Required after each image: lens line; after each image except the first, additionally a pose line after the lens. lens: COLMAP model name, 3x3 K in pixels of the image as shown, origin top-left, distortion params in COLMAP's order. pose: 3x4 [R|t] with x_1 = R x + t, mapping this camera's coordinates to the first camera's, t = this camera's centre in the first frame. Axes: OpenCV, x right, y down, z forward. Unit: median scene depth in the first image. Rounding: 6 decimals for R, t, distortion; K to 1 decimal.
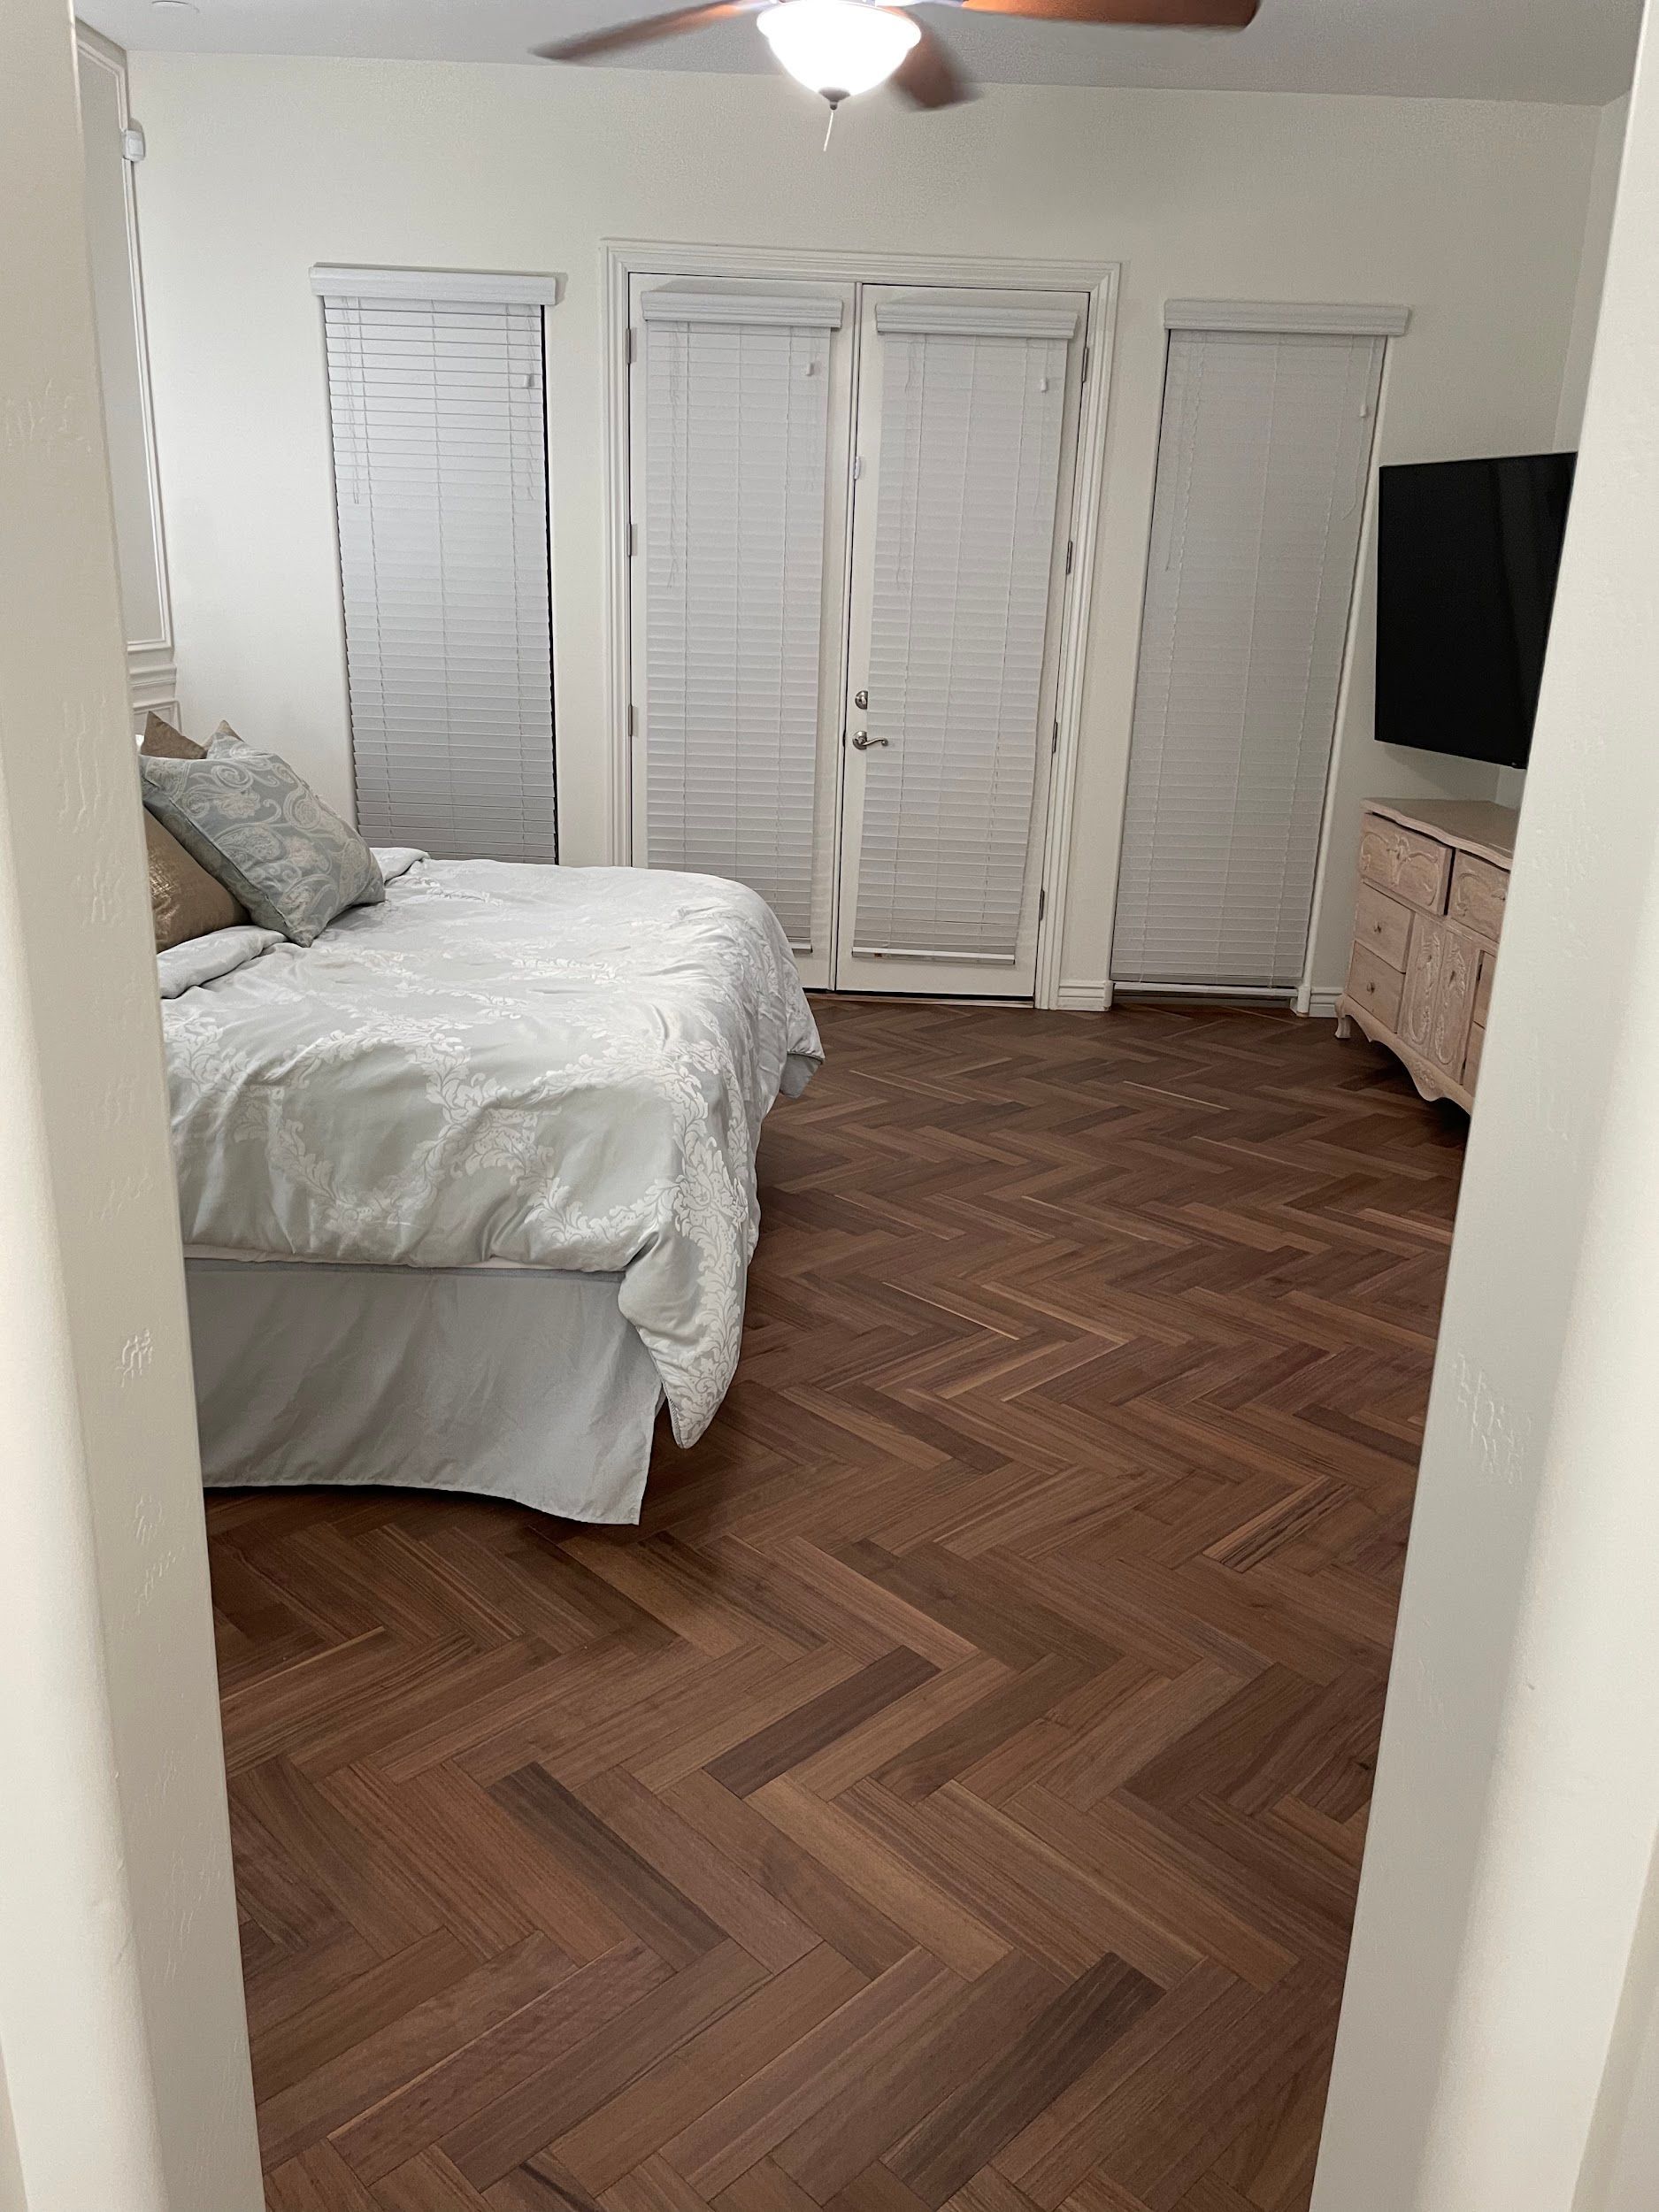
lens RADIAL K [[1649.0, 0, 829.5], [0, 1649.0, 1106.0], [0, 0, 1]] dist [0.045656, -0.067665]
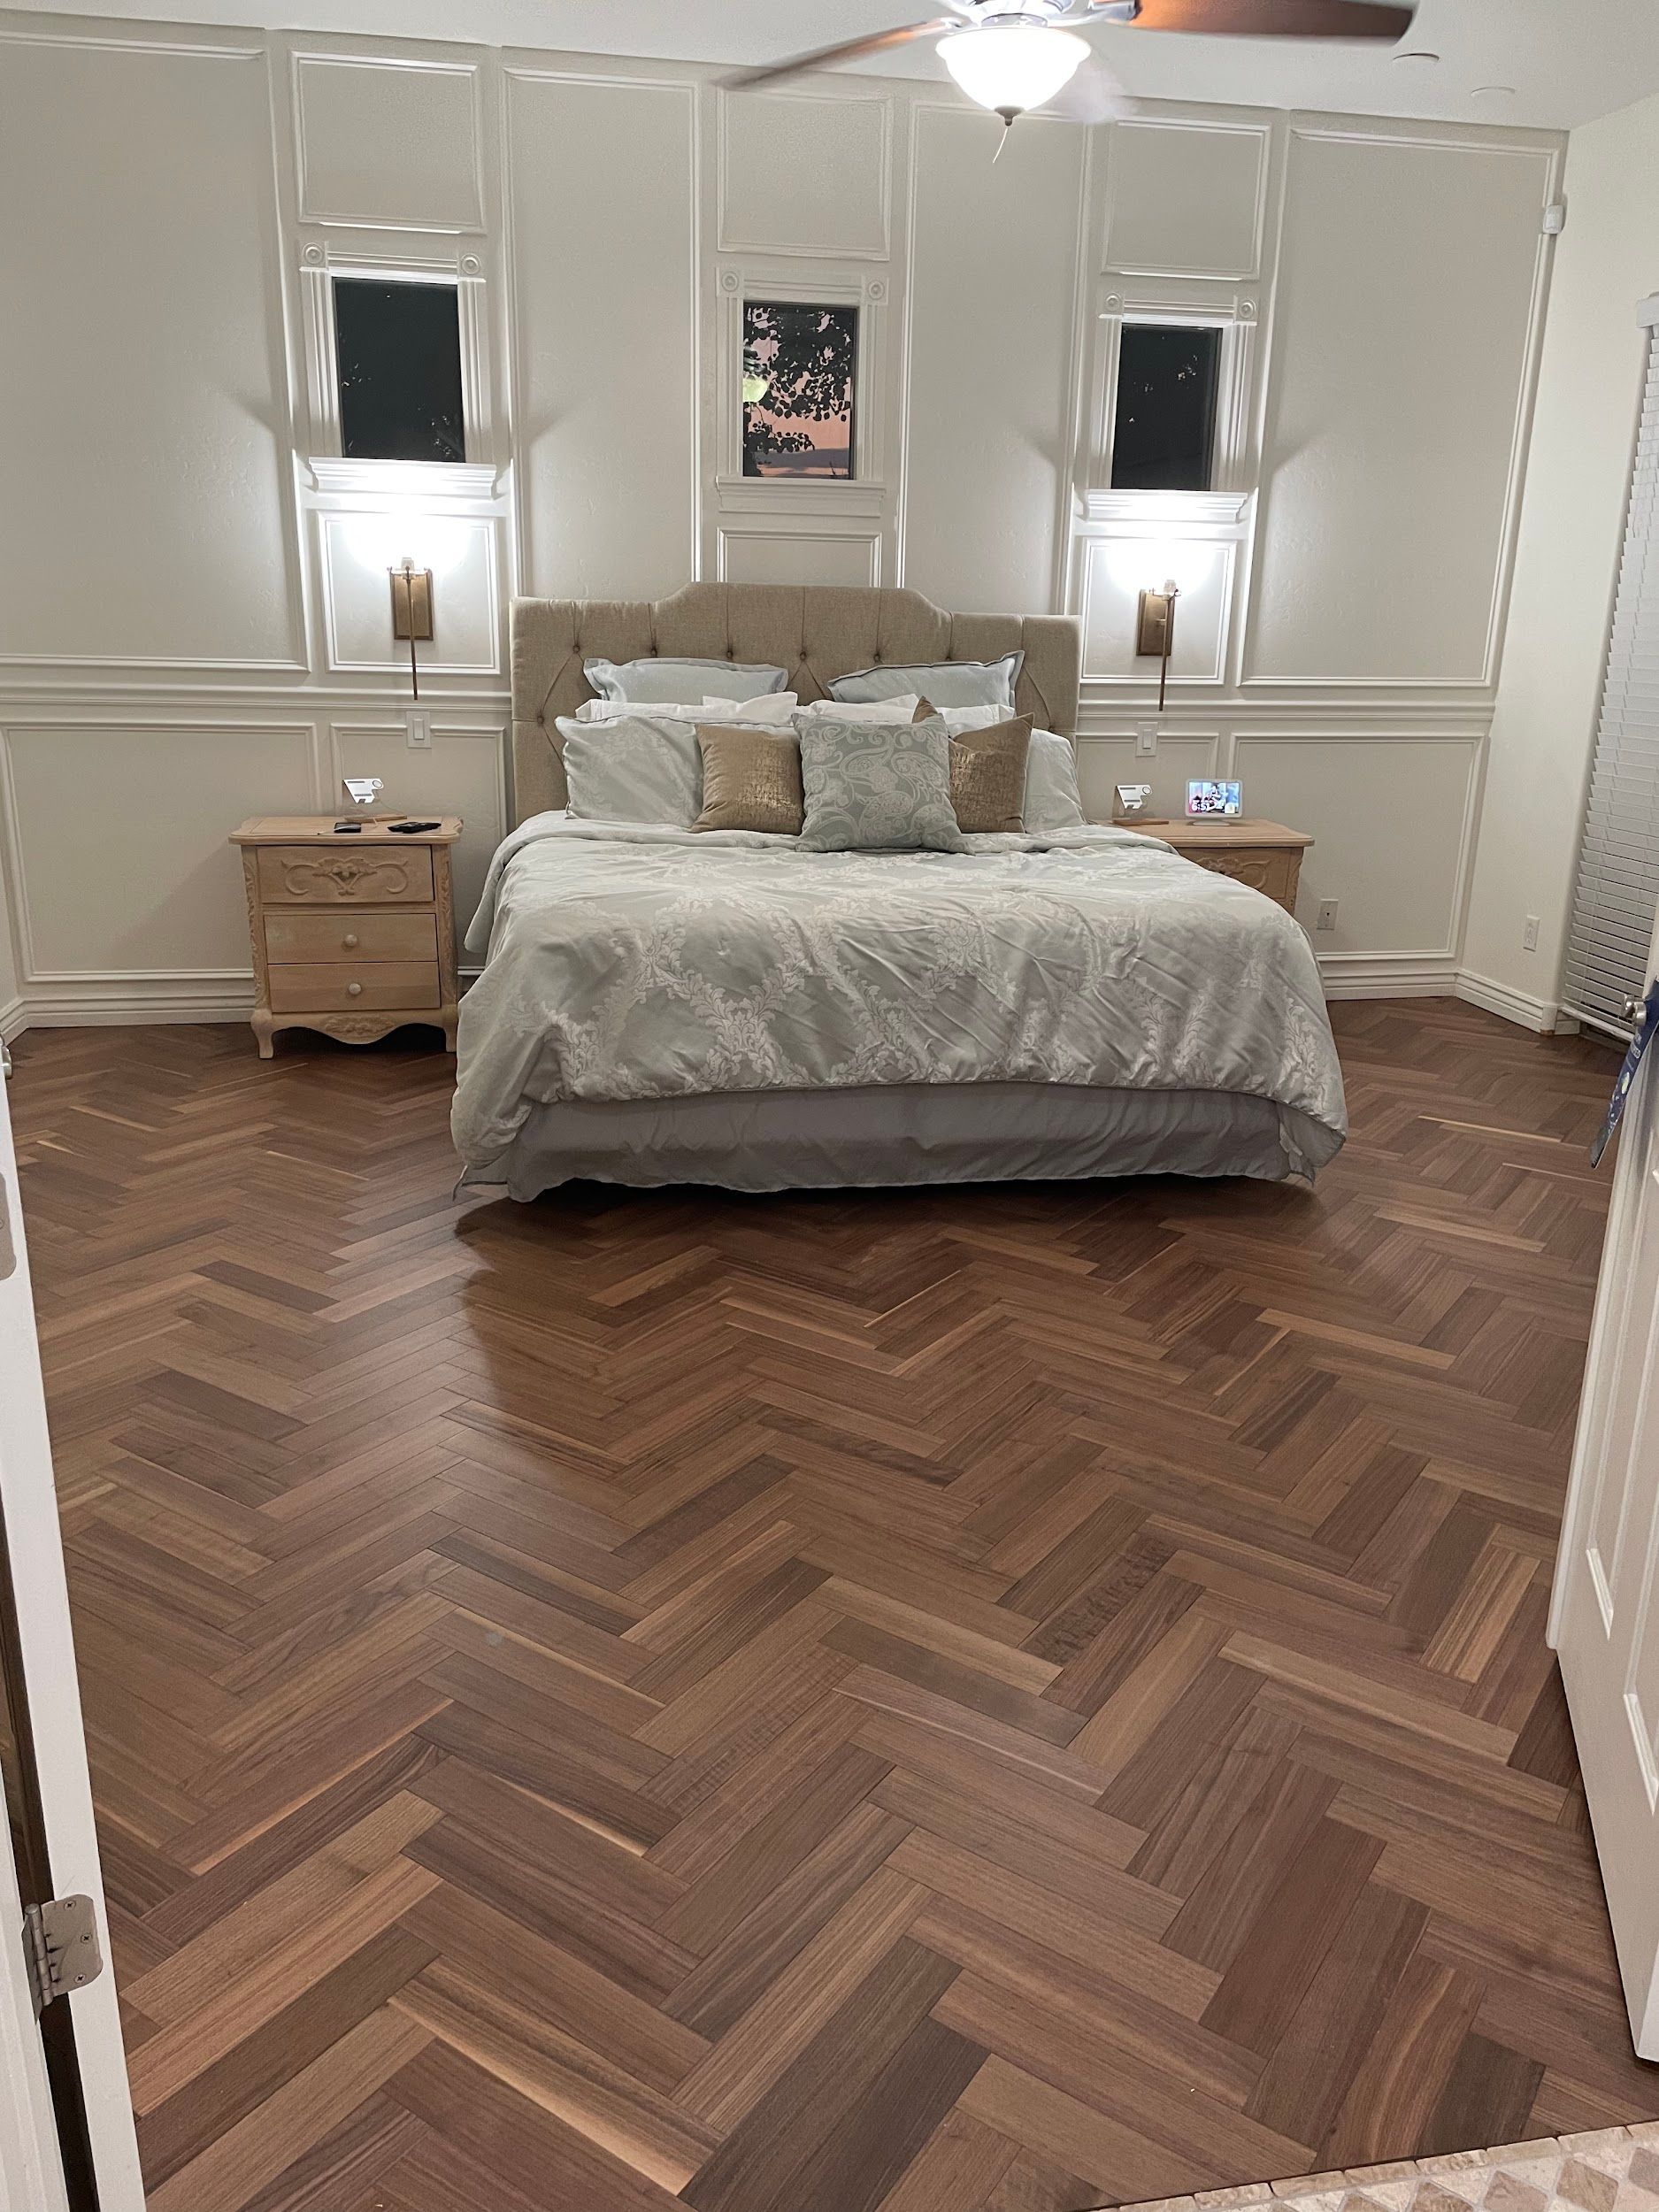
lens RADIAL K [[1711.1, 0, 790.0], [0, 1711.1, 1106.1], [0, 0, 1]] dist [0.000870, -0.053635]
pose [[0.184418, 0.240784, -0.952897, 0.953041], [-0.309249, 0.934499, 0.176285, -0.131534], [0.932928, 0.262172, 0.246800, 0.625291]]
